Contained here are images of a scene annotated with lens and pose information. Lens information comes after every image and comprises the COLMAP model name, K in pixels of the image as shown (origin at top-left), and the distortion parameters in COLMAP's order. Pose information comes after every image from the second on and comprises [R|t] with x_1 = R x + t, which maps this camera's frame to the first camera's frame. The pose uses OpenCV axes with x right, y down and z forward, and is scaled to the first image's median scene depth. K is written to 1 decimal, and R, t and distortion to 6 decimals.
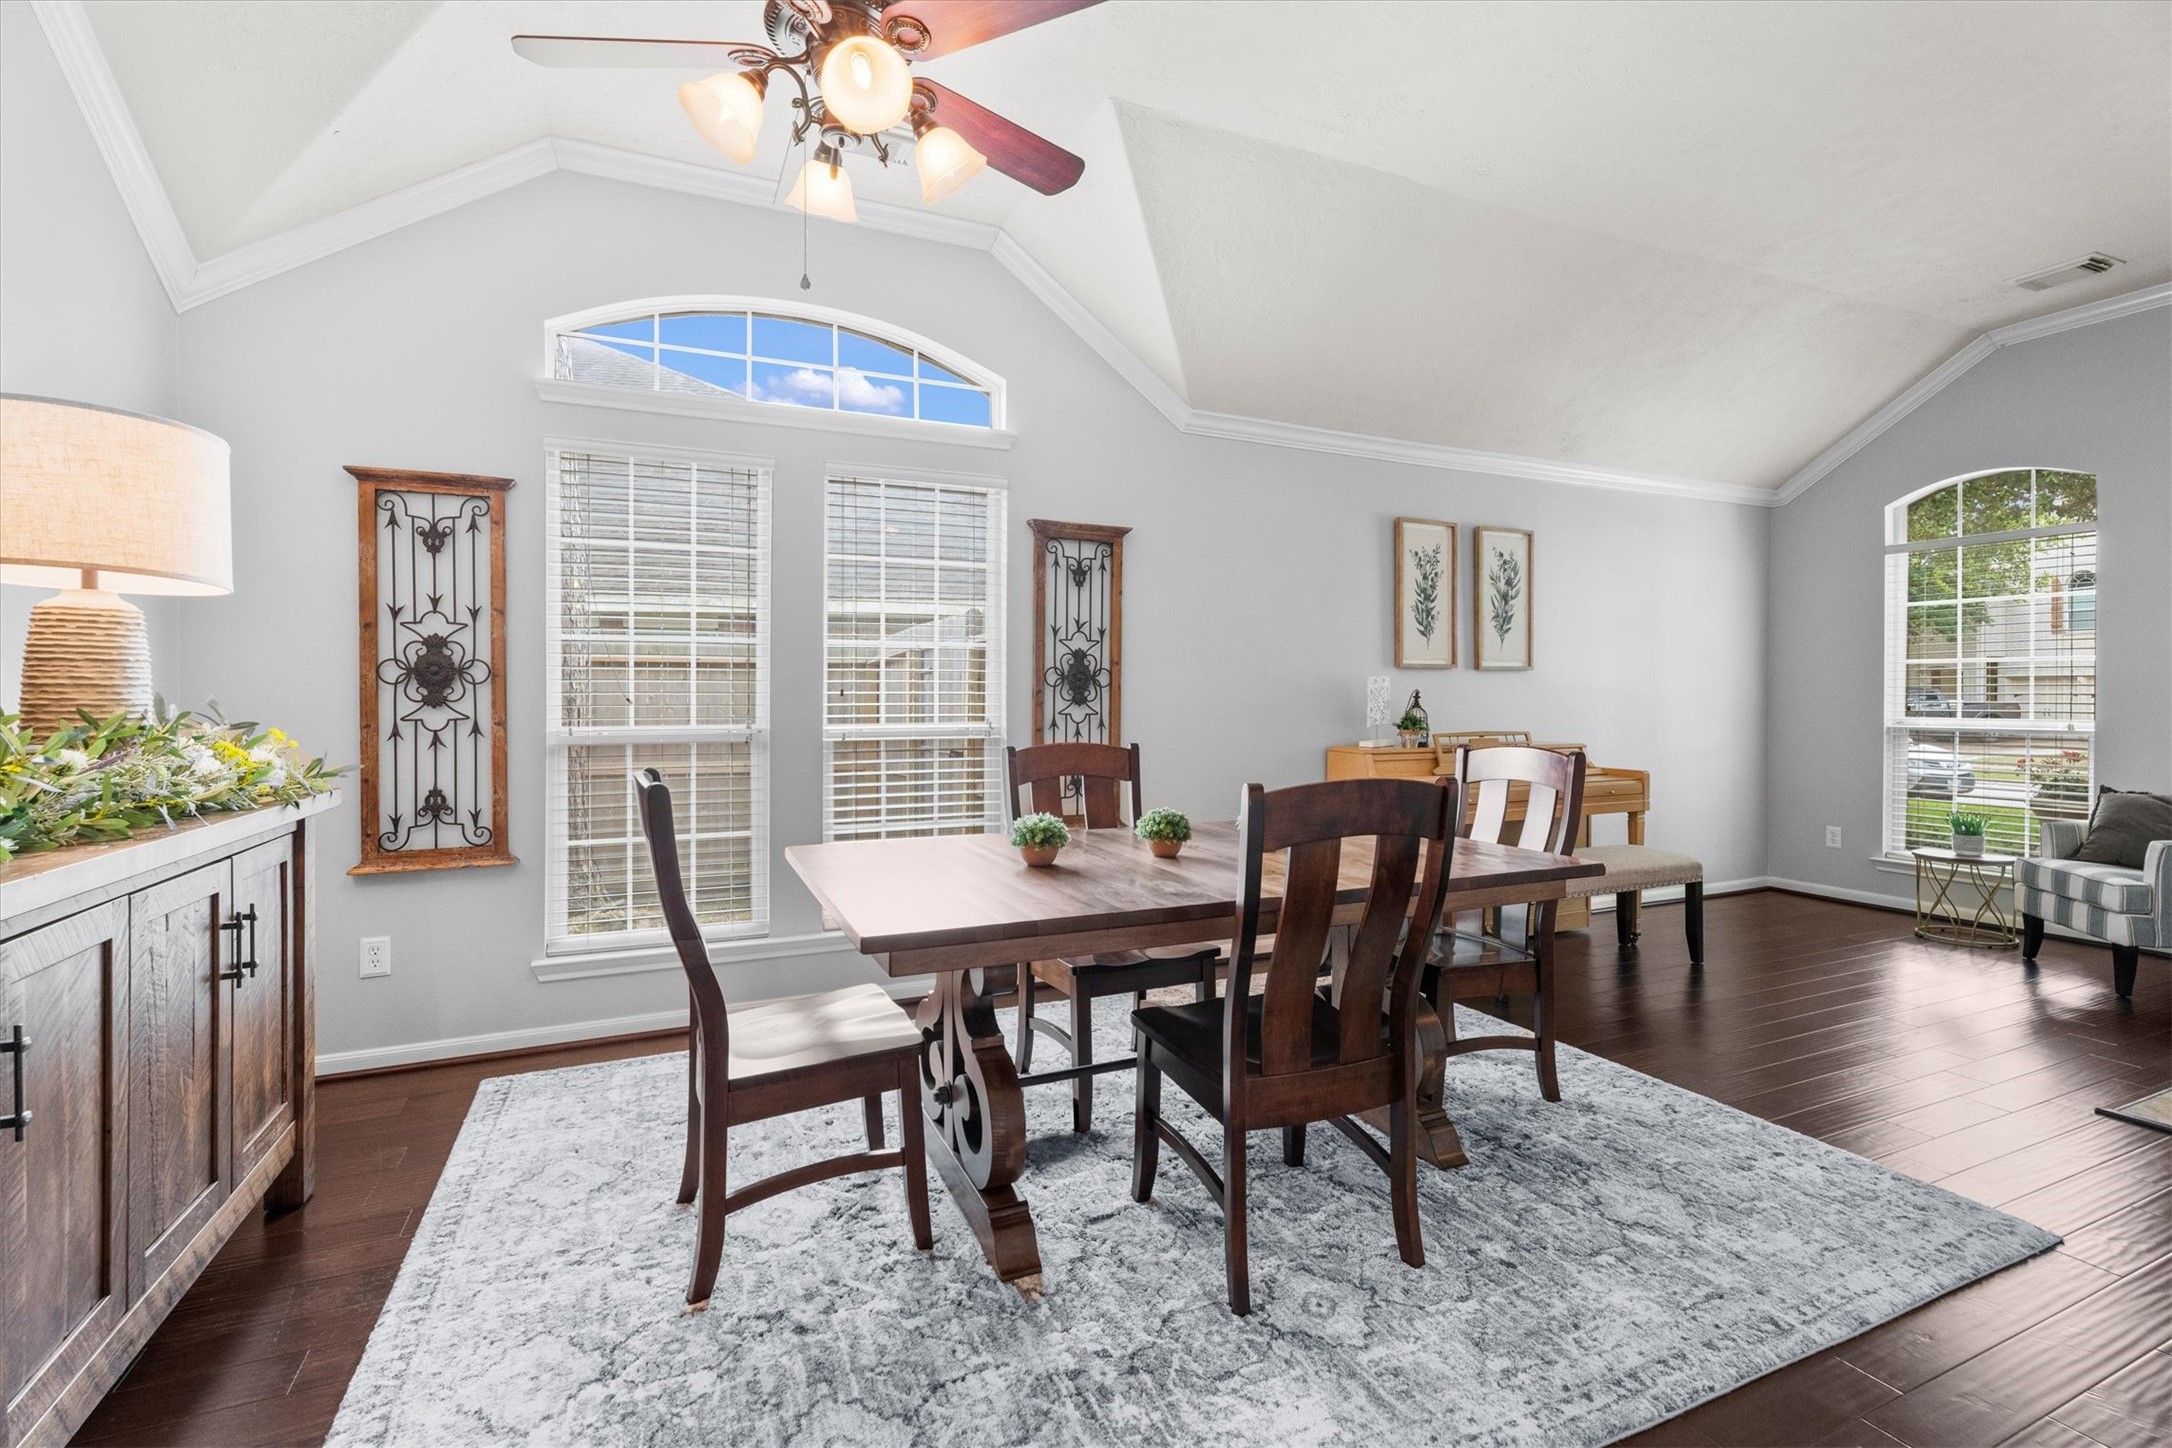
lens RADIAL K [[959.0, 0, 1109.6], [0, 959.0, 698.1], [0, 0, 1]] dist [0.004652, -0.001468]
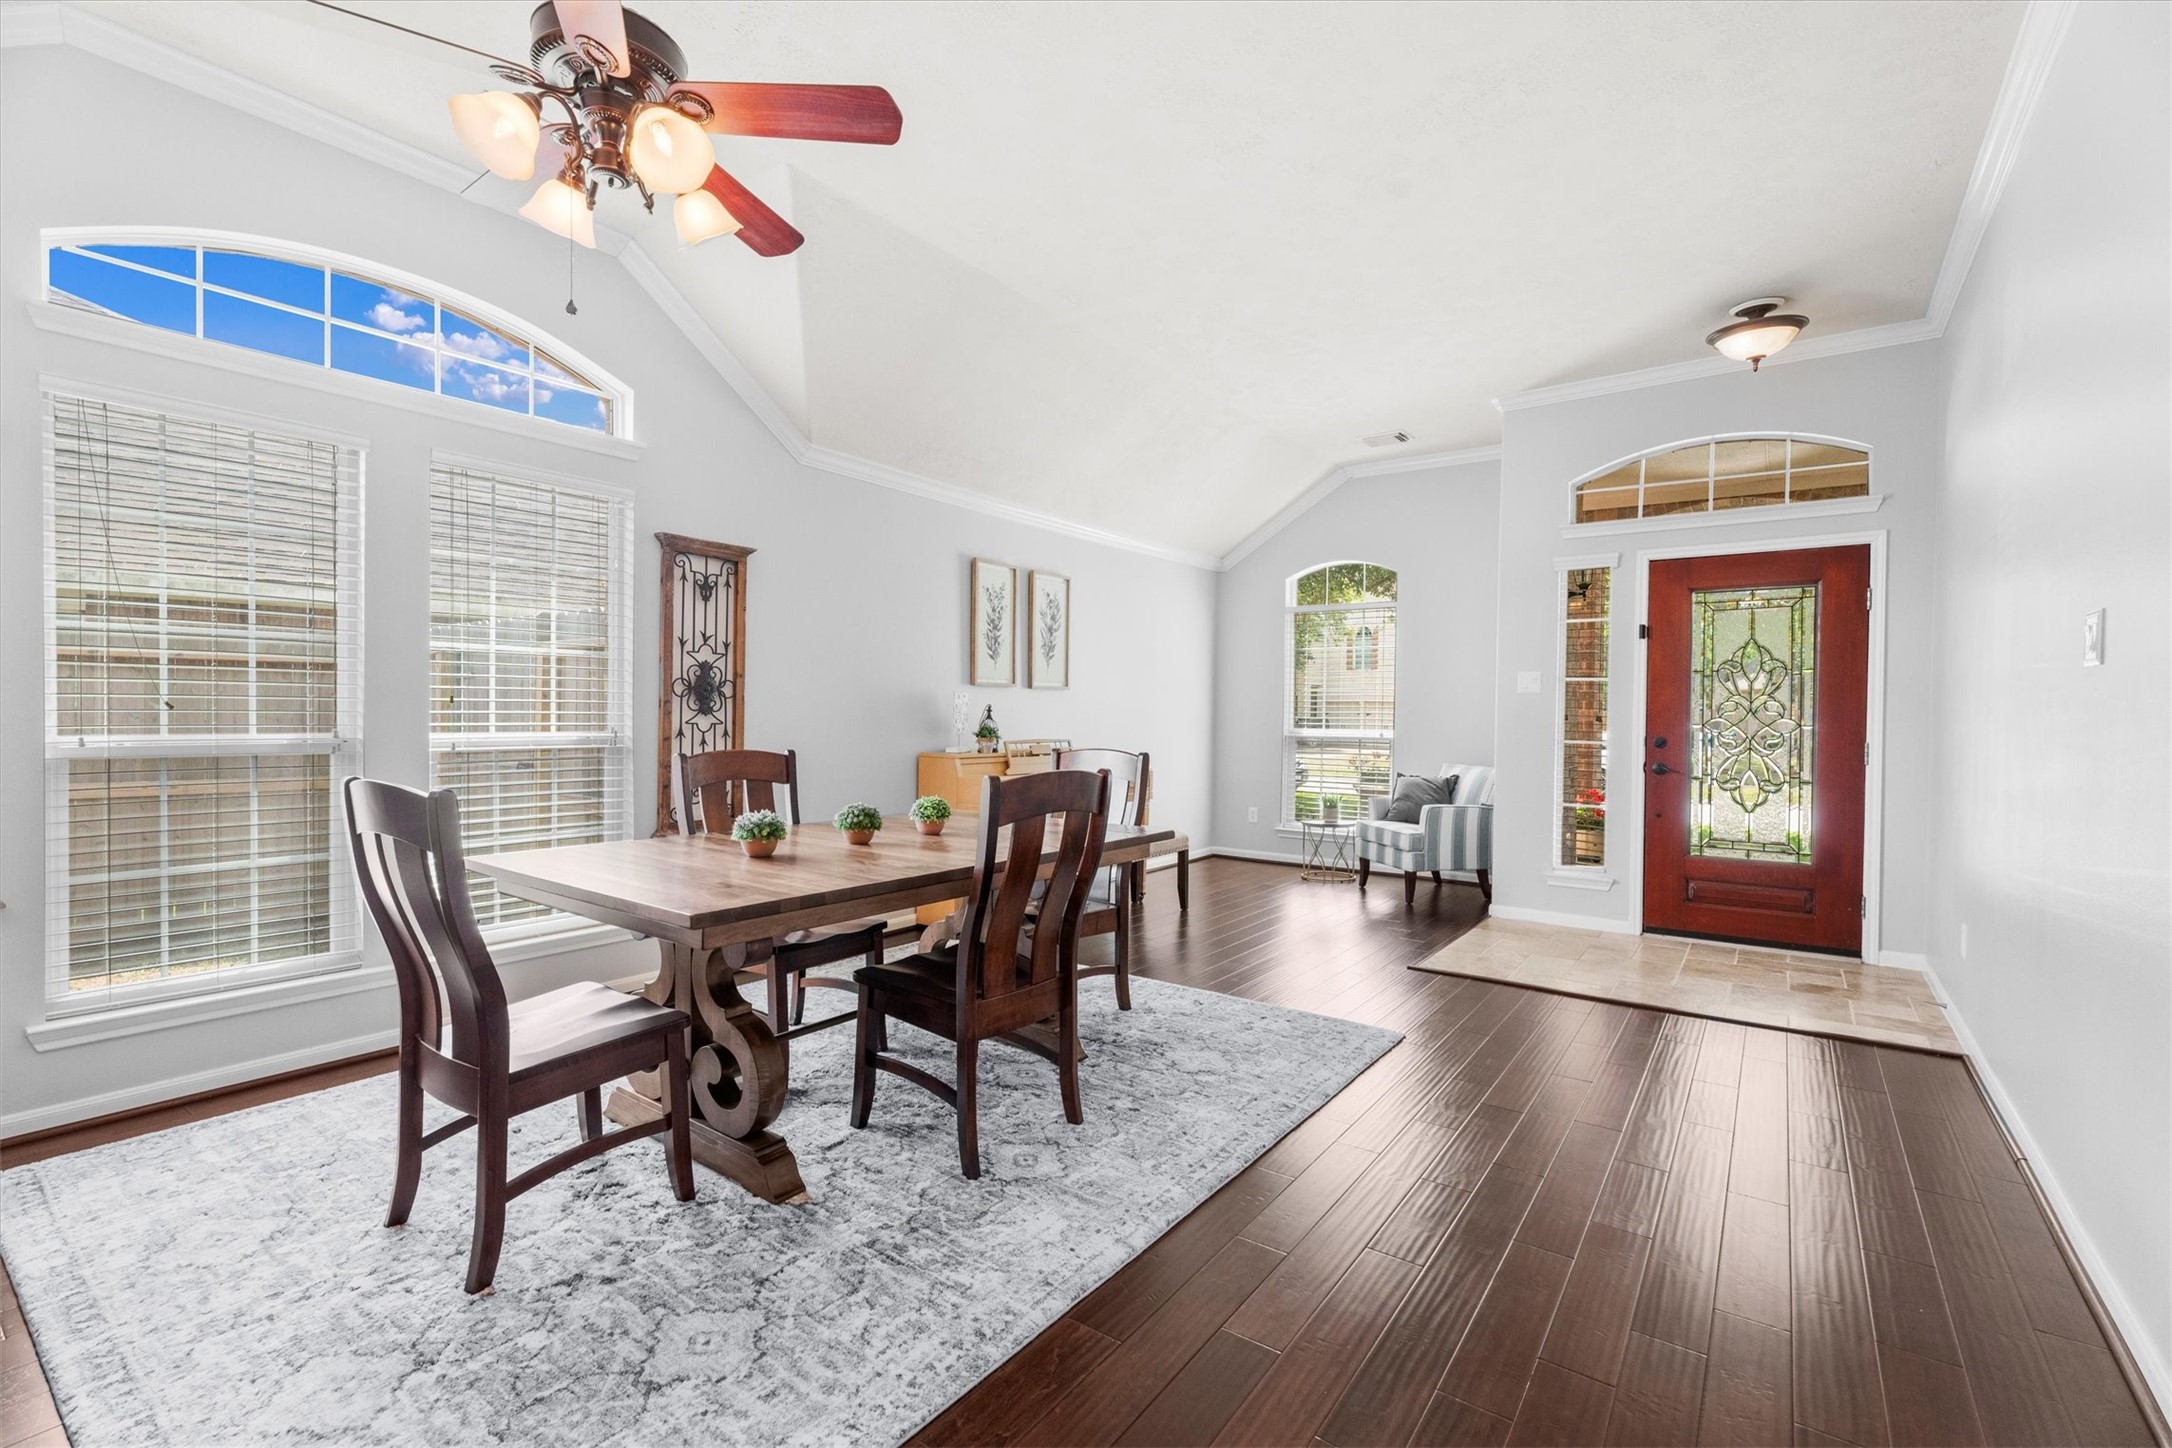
lens RADIAL K [[959.0, 0, 1063.9], [0, 959.0, 725.0], [0, 0, 1]] dist [0.004652, -0.001468]
pose [[0.875647, 0.004374, 0.482932, -0.250015], [-0.011531, 0.999863, 0.011852, 0.001631], [-0.482814, -0.015947, 0.875578, -0.128043]]
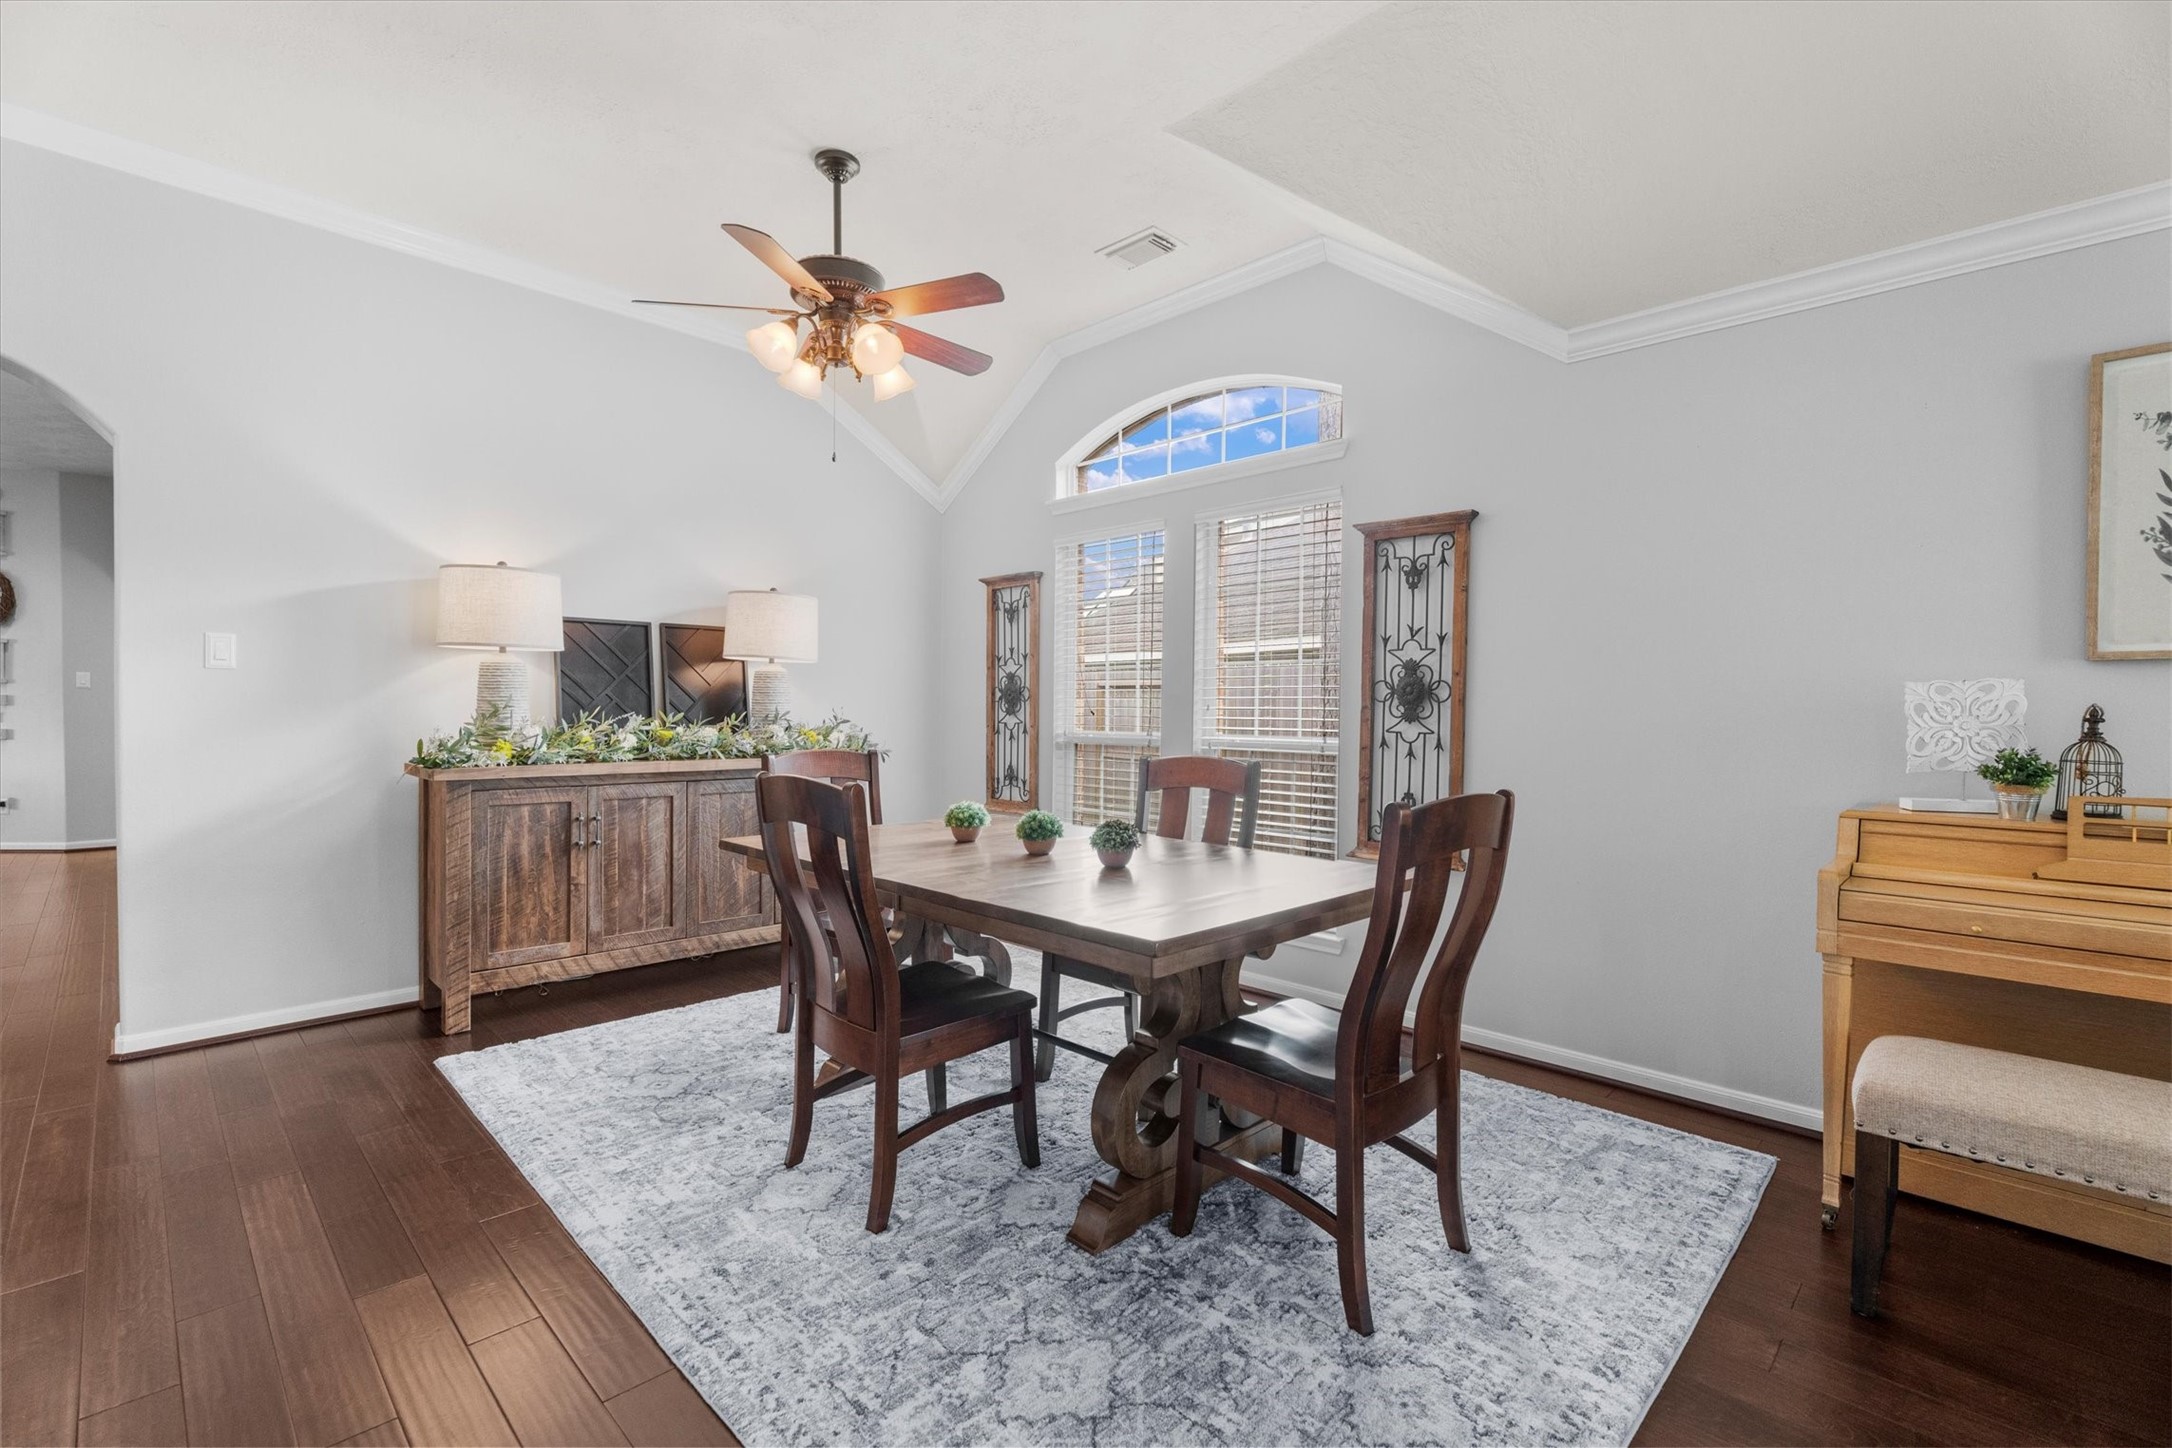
lens RADIAL K [[959.0, 0, 1090.7], [0, 959.0, 715.6], [0, 0, 1]] dist [0.004652, -0.001468]
pose [[0.362139, 0.009748, -0.932073, 0.888655], [-0.009600, 0.999931, 0.006727, -0.002843], [0.932075, 0.006512, 0.362207, 0.520367]]
